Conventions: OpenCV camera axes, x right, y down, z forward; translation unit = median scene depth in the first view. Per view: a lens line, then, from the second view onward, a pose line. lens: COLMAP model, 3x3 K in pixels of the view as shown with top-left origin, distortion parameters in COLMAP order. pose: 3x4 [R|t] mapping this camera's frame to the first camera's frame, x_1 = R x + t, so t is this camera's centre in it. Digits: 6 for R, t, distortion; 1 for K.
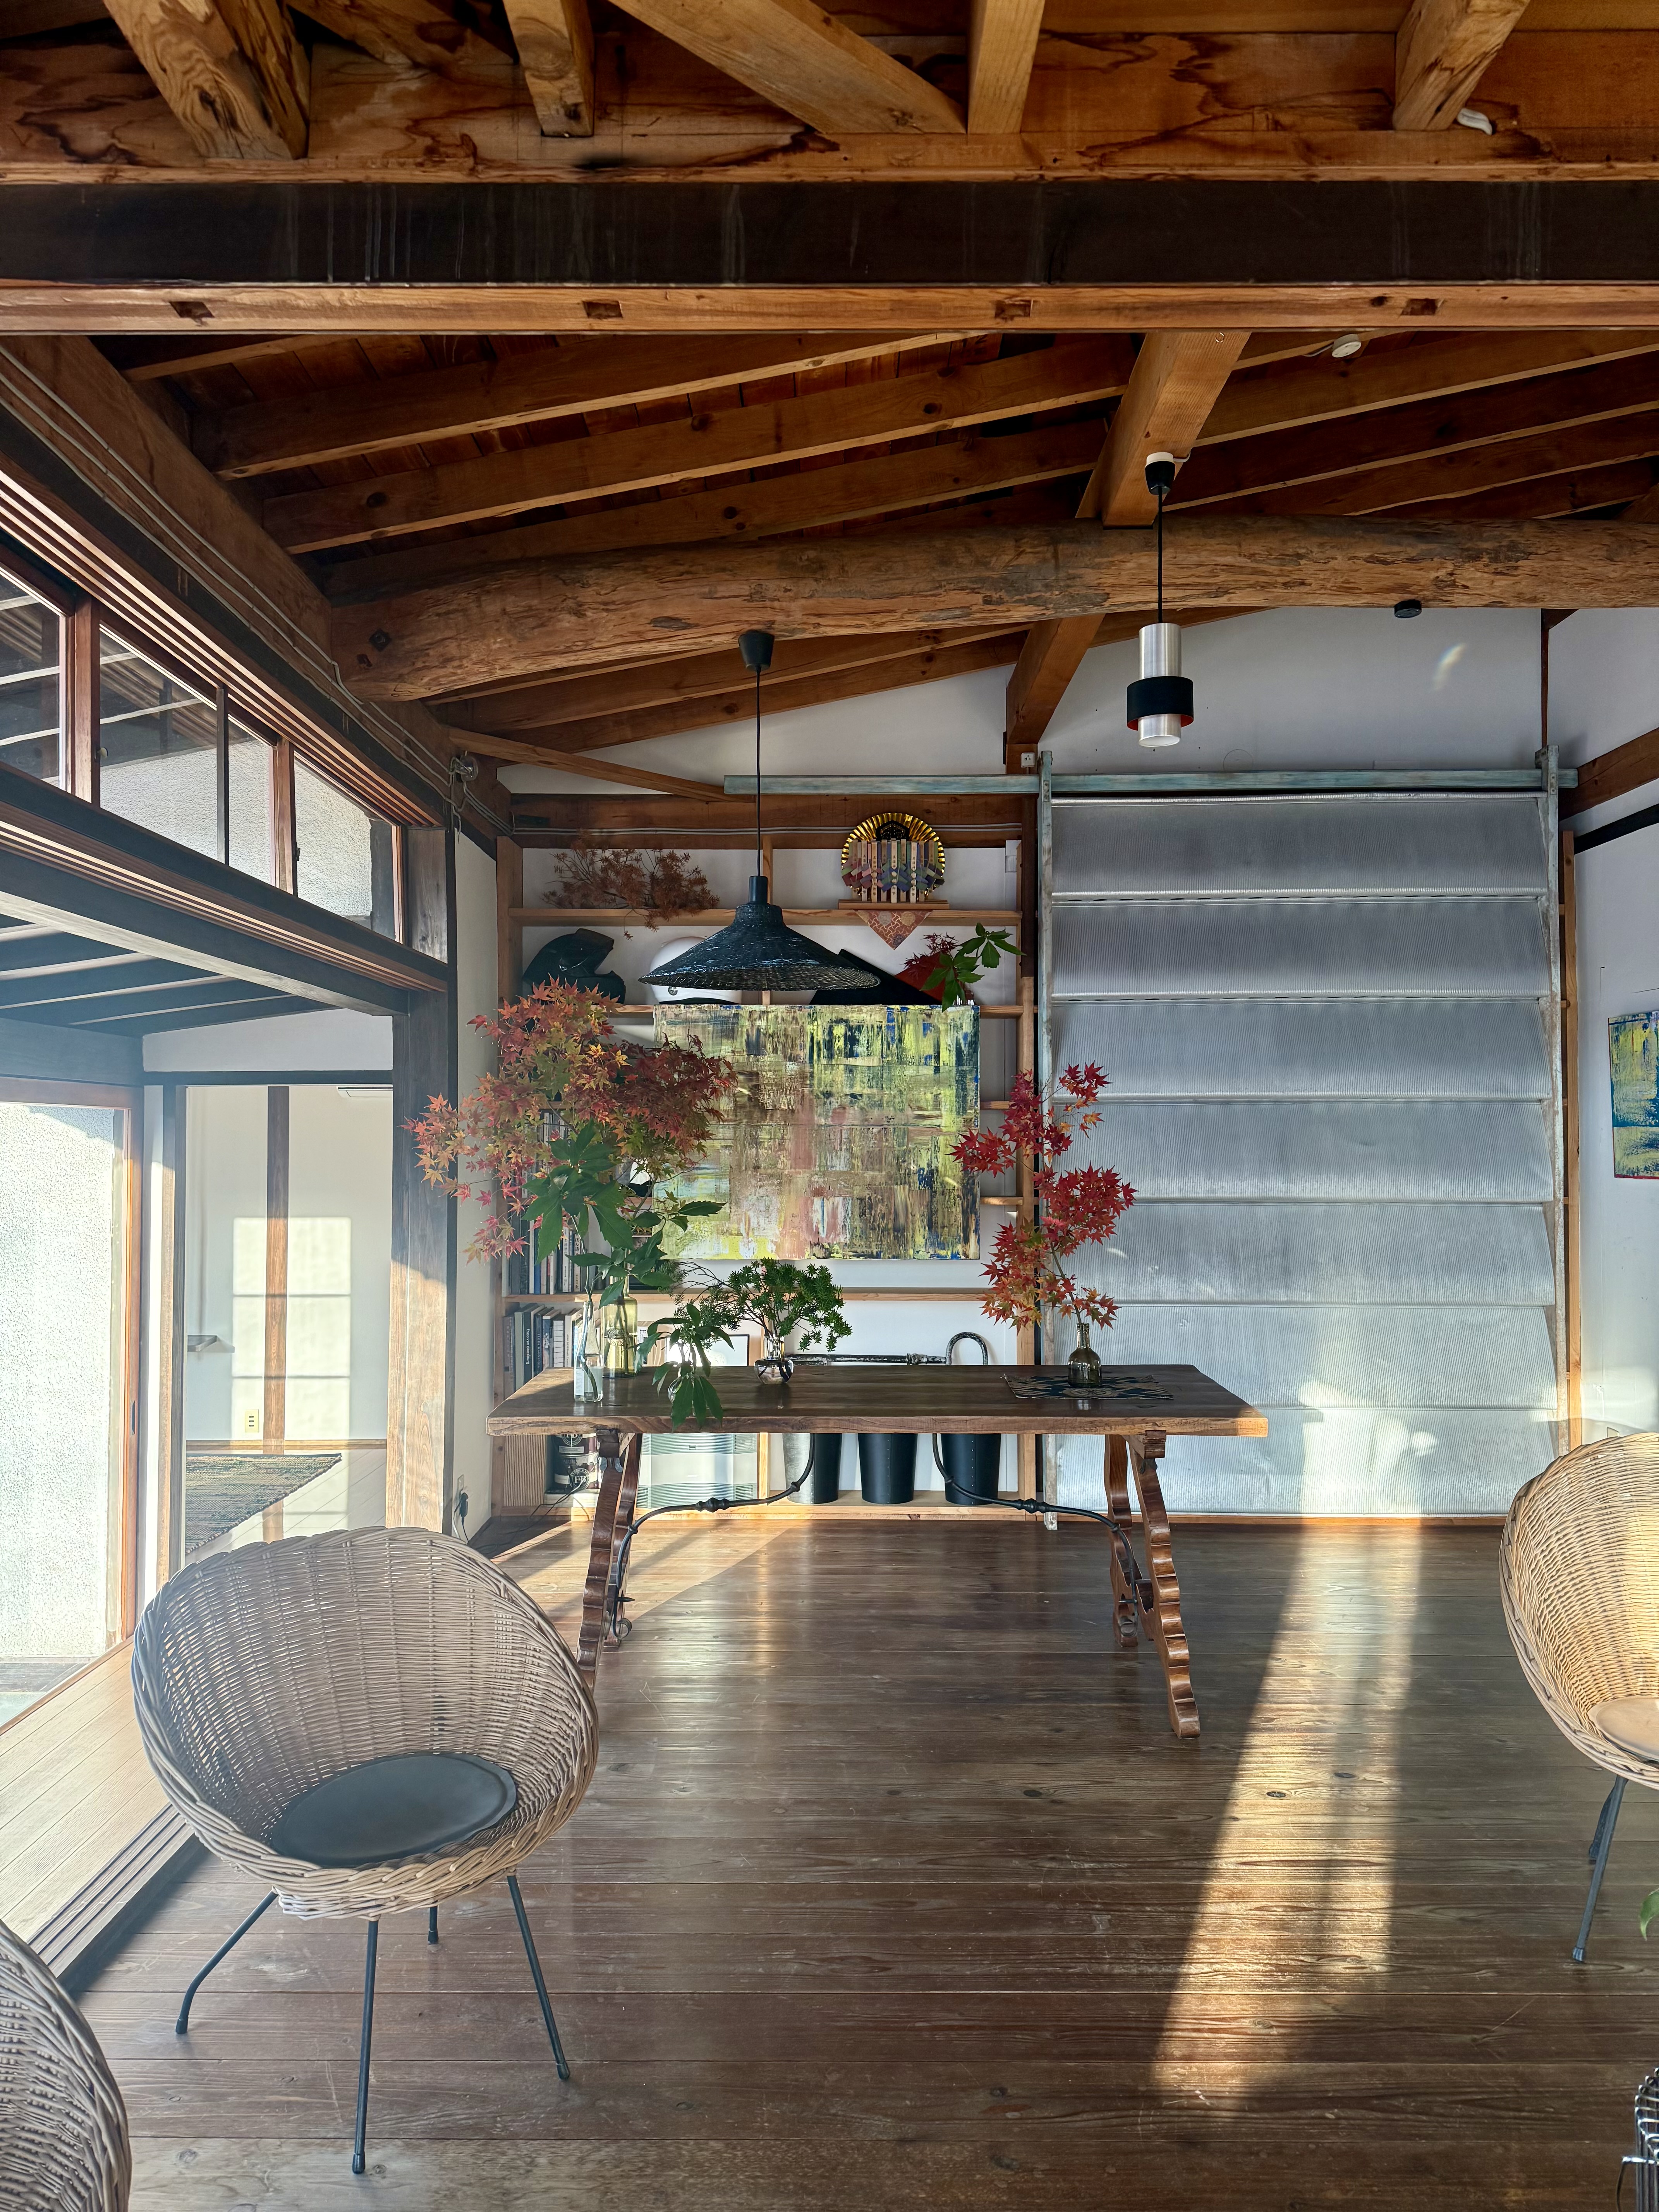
lens RADIAL K [[1580.6, 0, 824.7], [0, 1580.6, 1065.6], [0, 0, 1]] dist [0.052423, -0.004110]
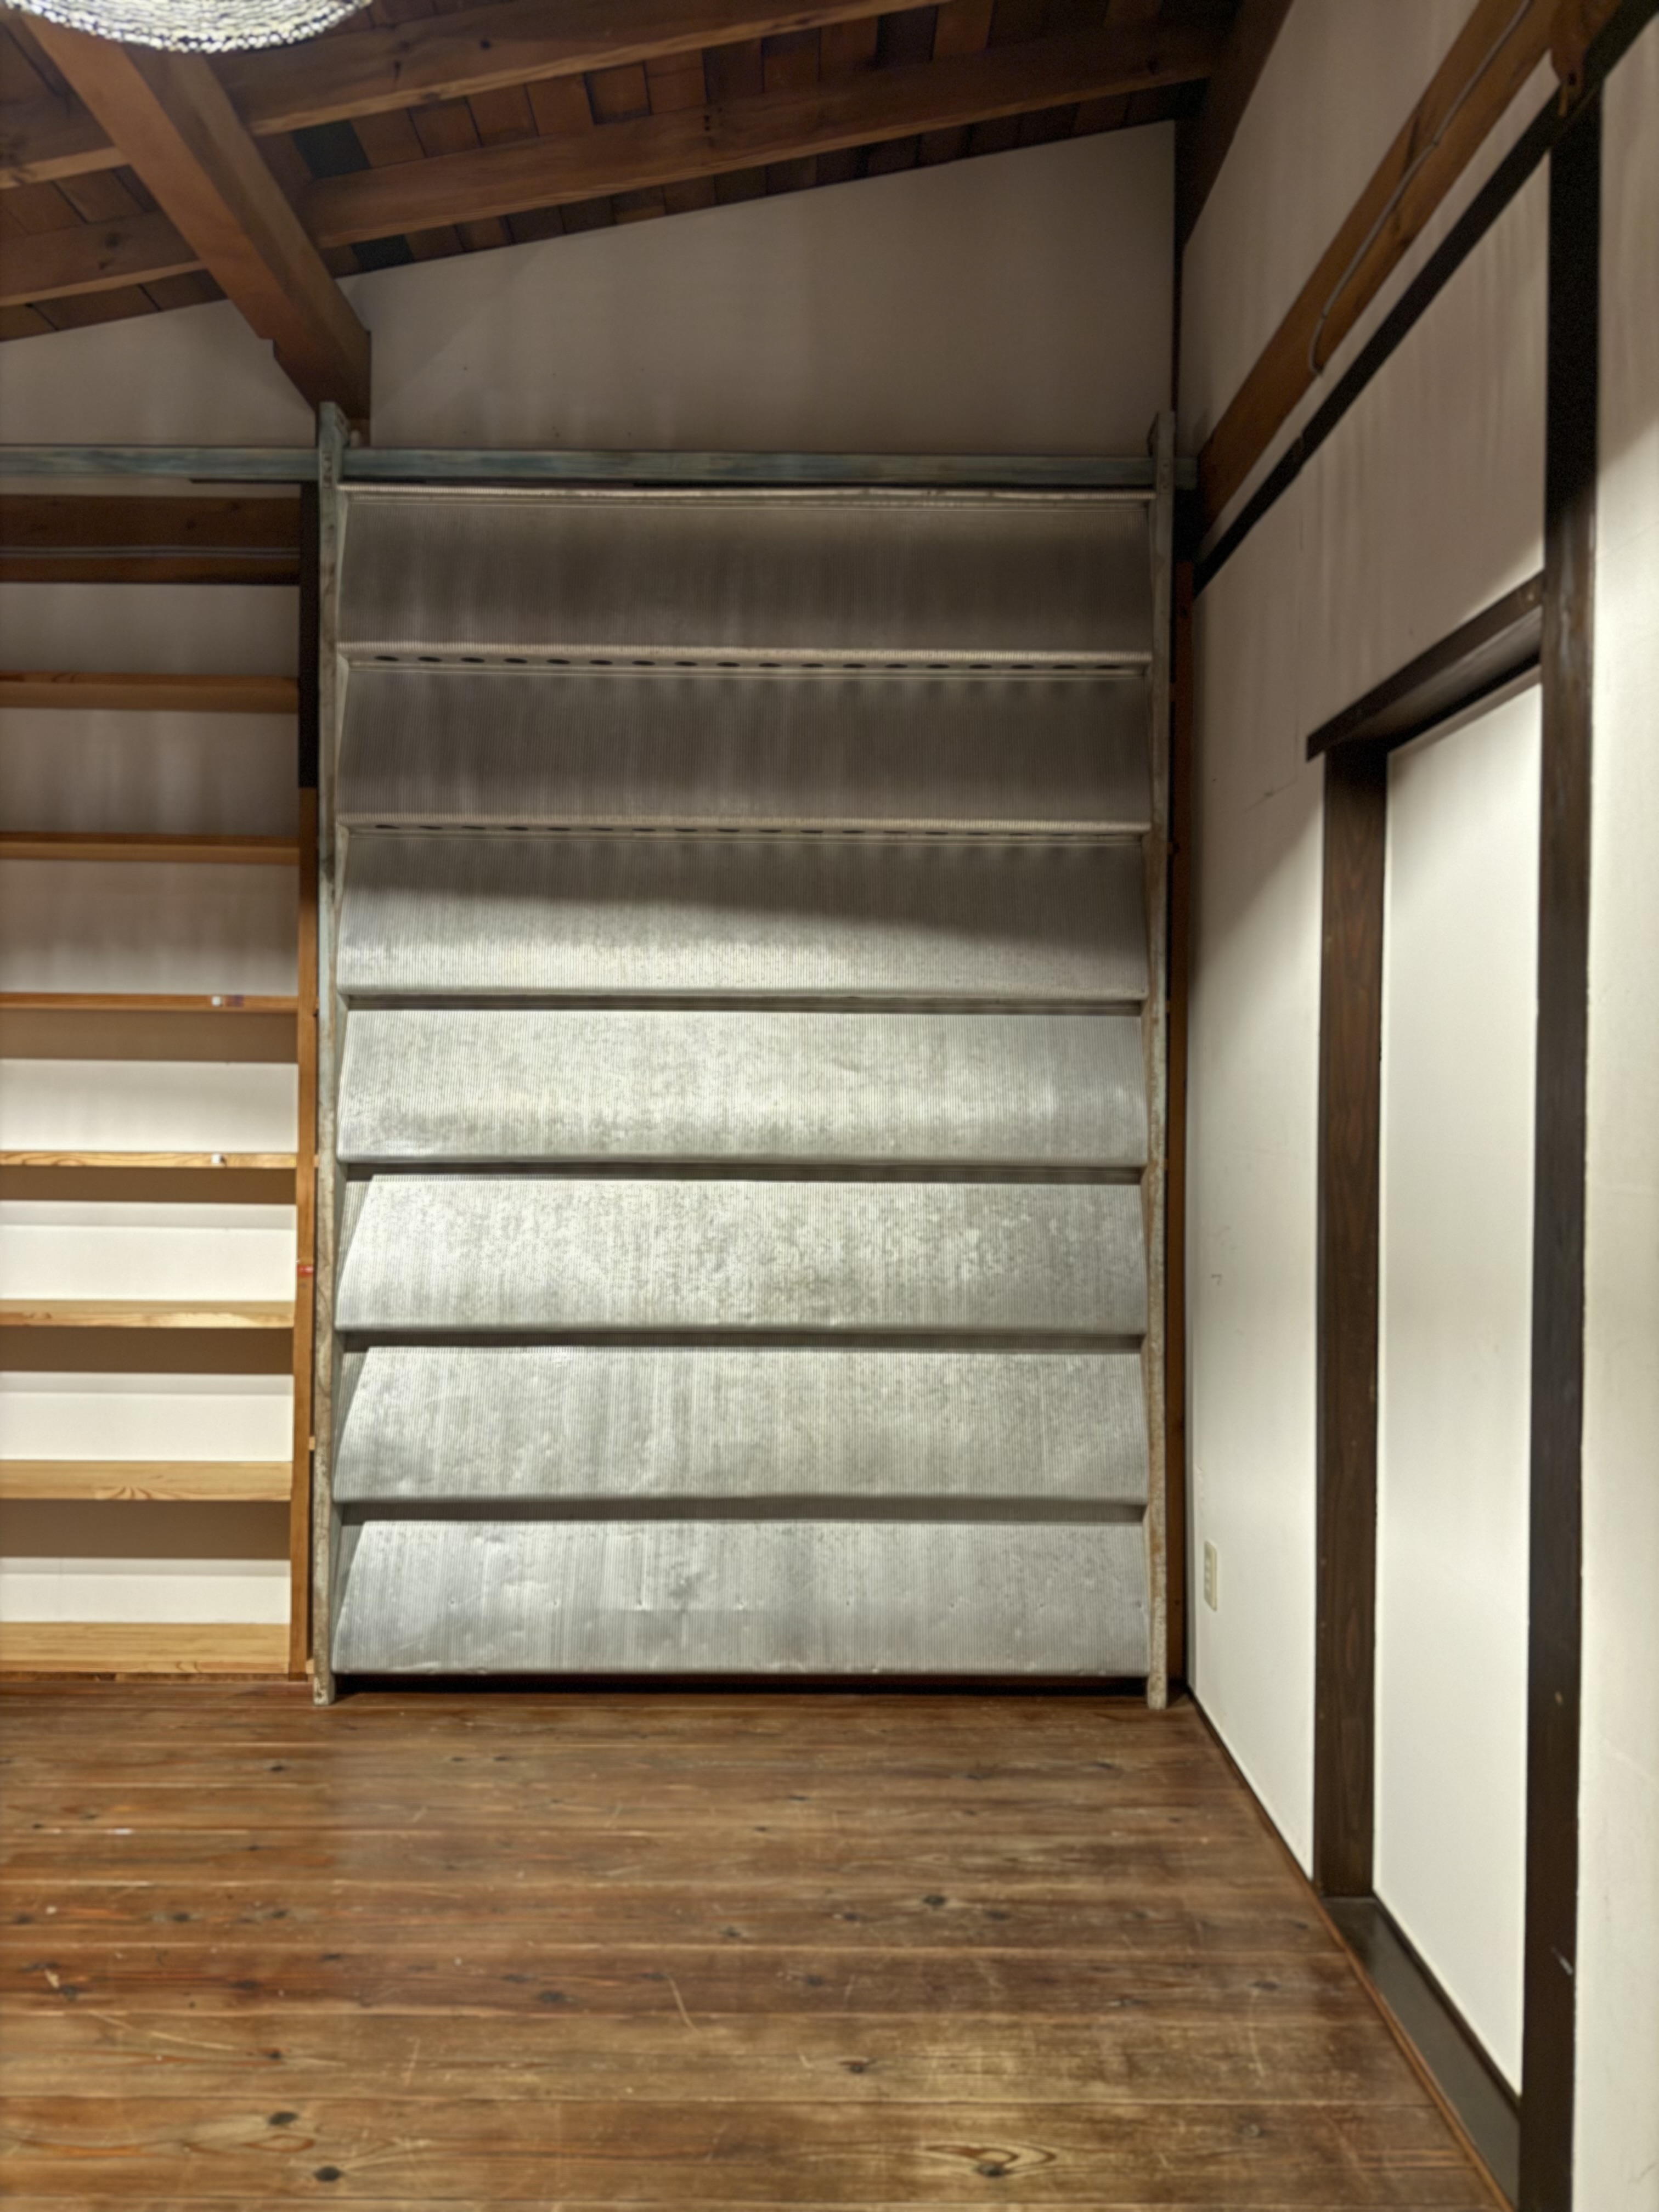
lens RADIAL K [[1580.6, 0, 824.7], [0, 1580.6, 1065.6], [0, 0, 1]] dist [0.052423, -0.004110]
pose [[0.999879, 0.014660, 0.005271, 0.320704], [-0.014869, 0.998999, 0.042188, 0.021225], [-0.004647, -0.042261, 0.999096, 0.384654]]
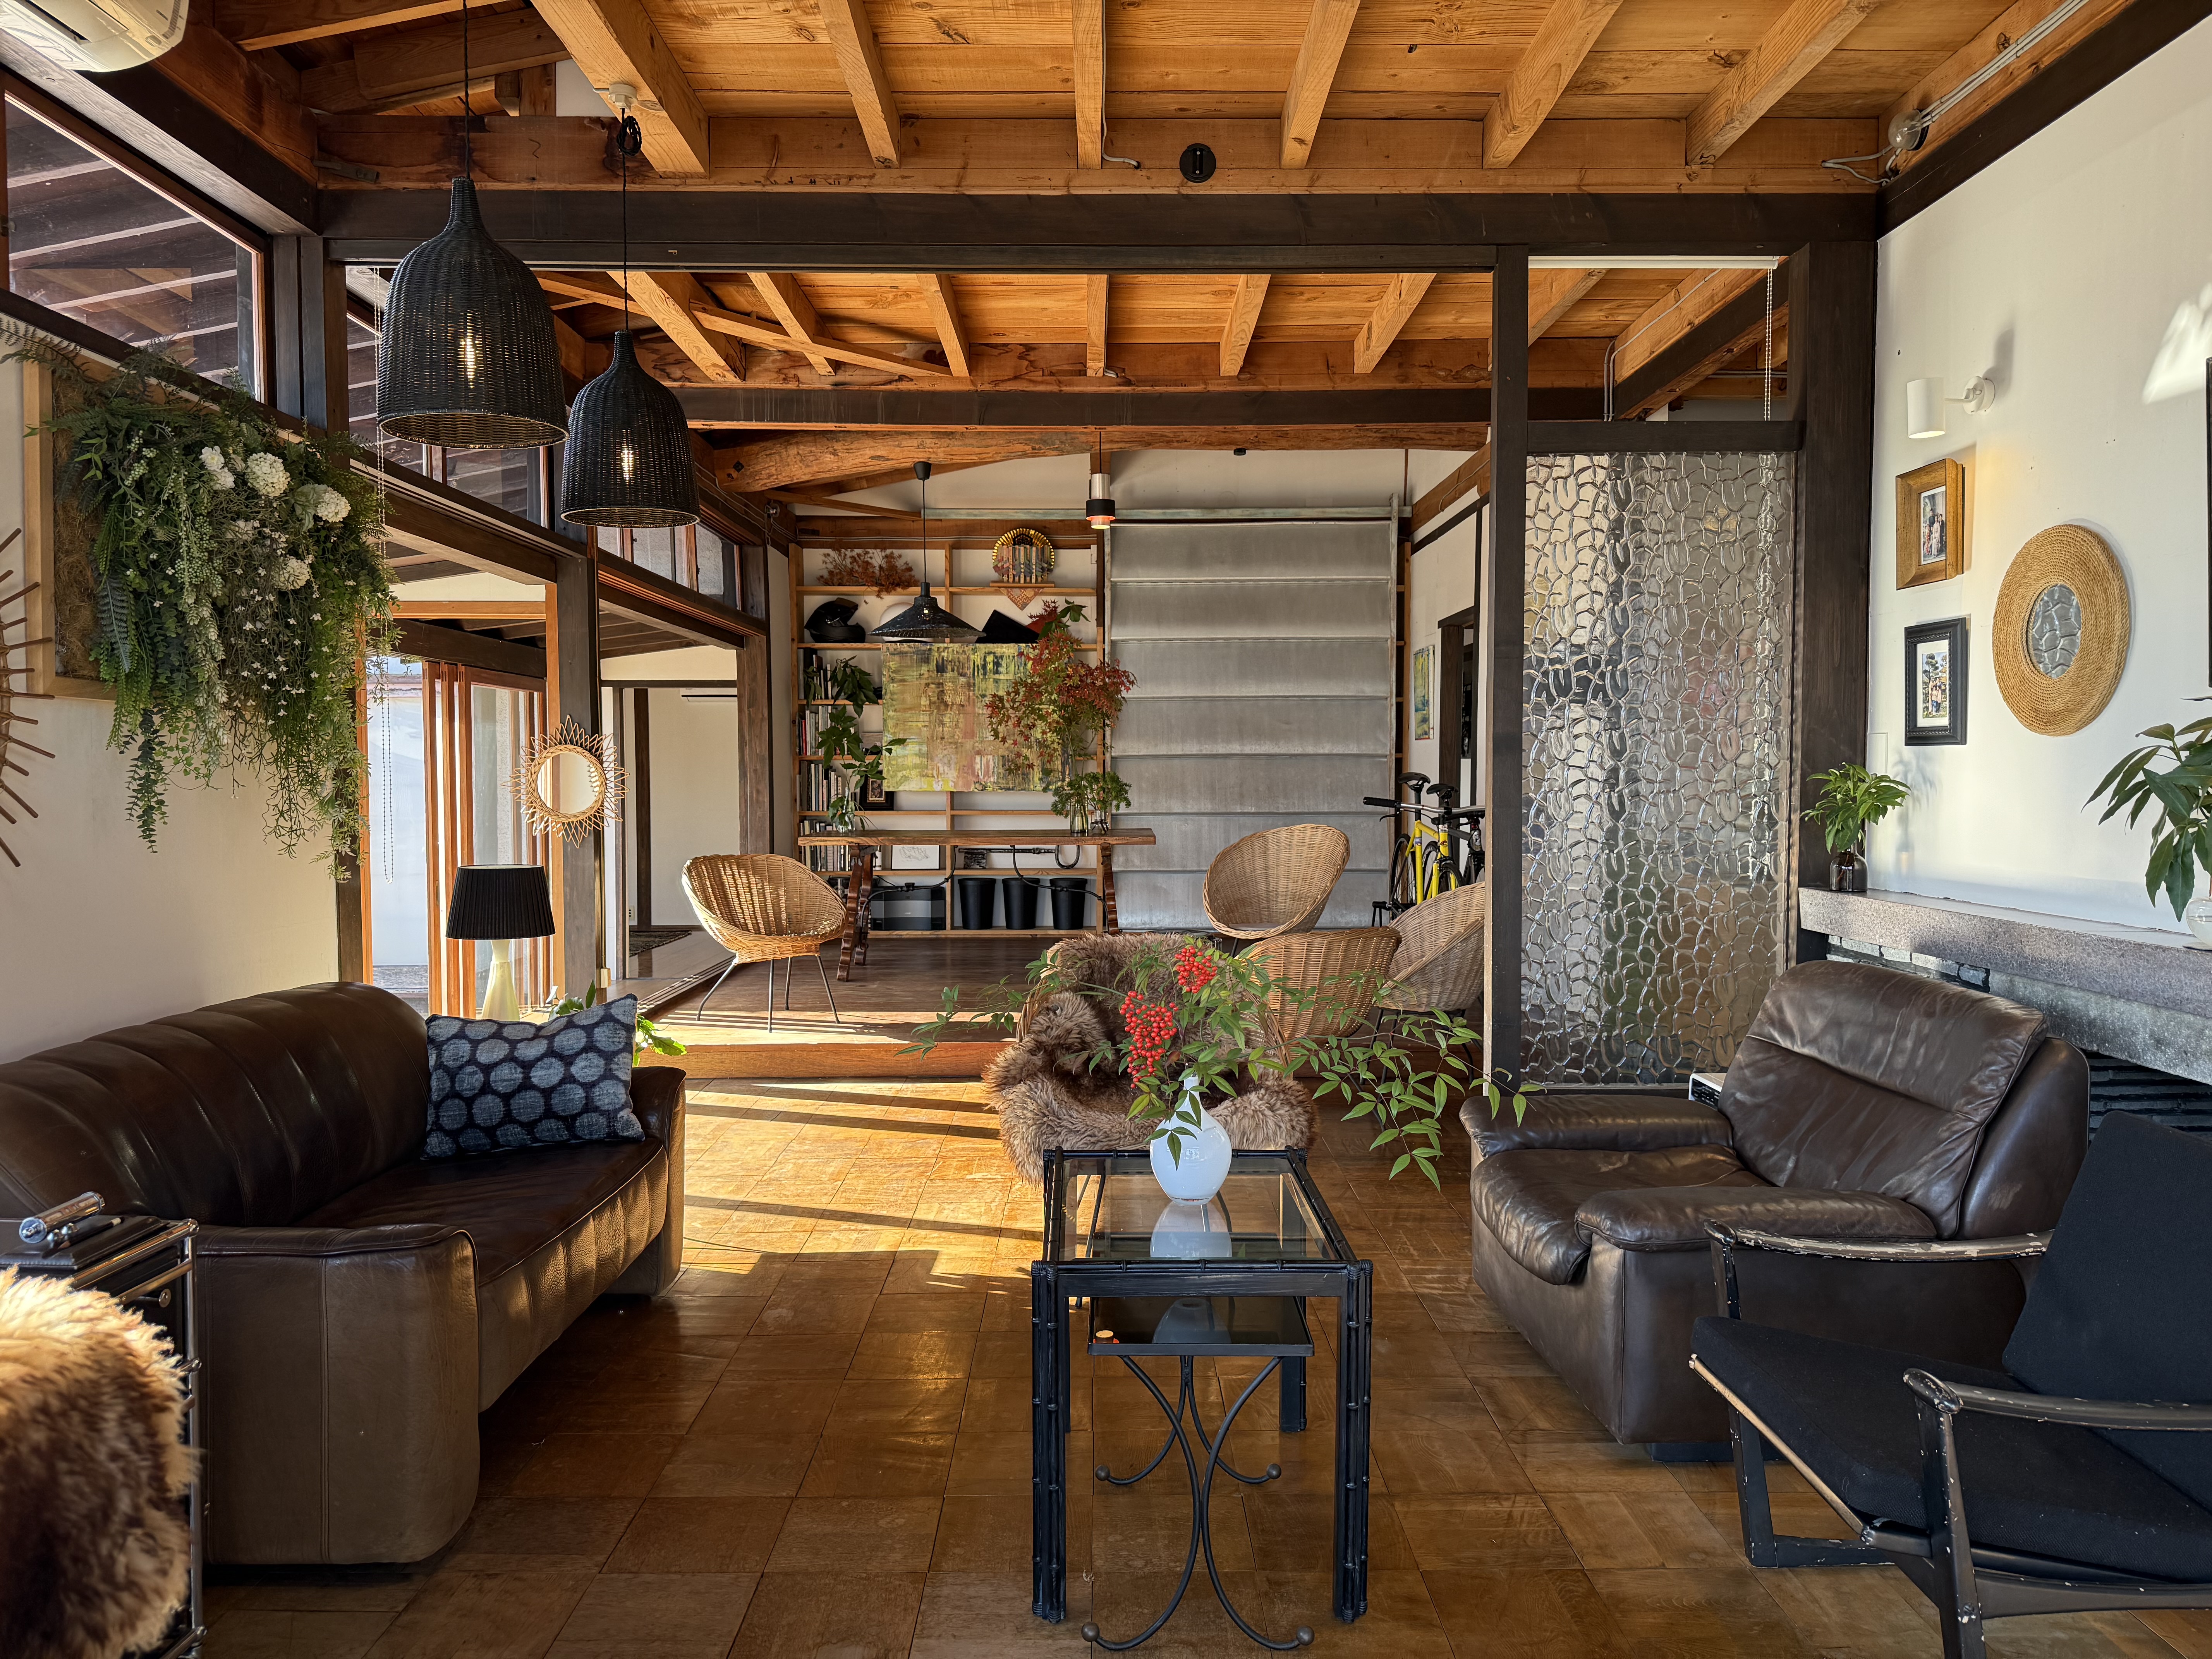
lens RADIAL K [[1580.6, 0, 1106.0], [0, 1580.6, 829.5], [0, 0, 1]] dist [0.052423, -0.004110]
pose [[0.999954, -0.000870, 0.009526, 0.120349], [0.000055, 0.996363, 0.085209, 0.016701], [-0.009565, -0.085205, 0.996318, -0.741308]]
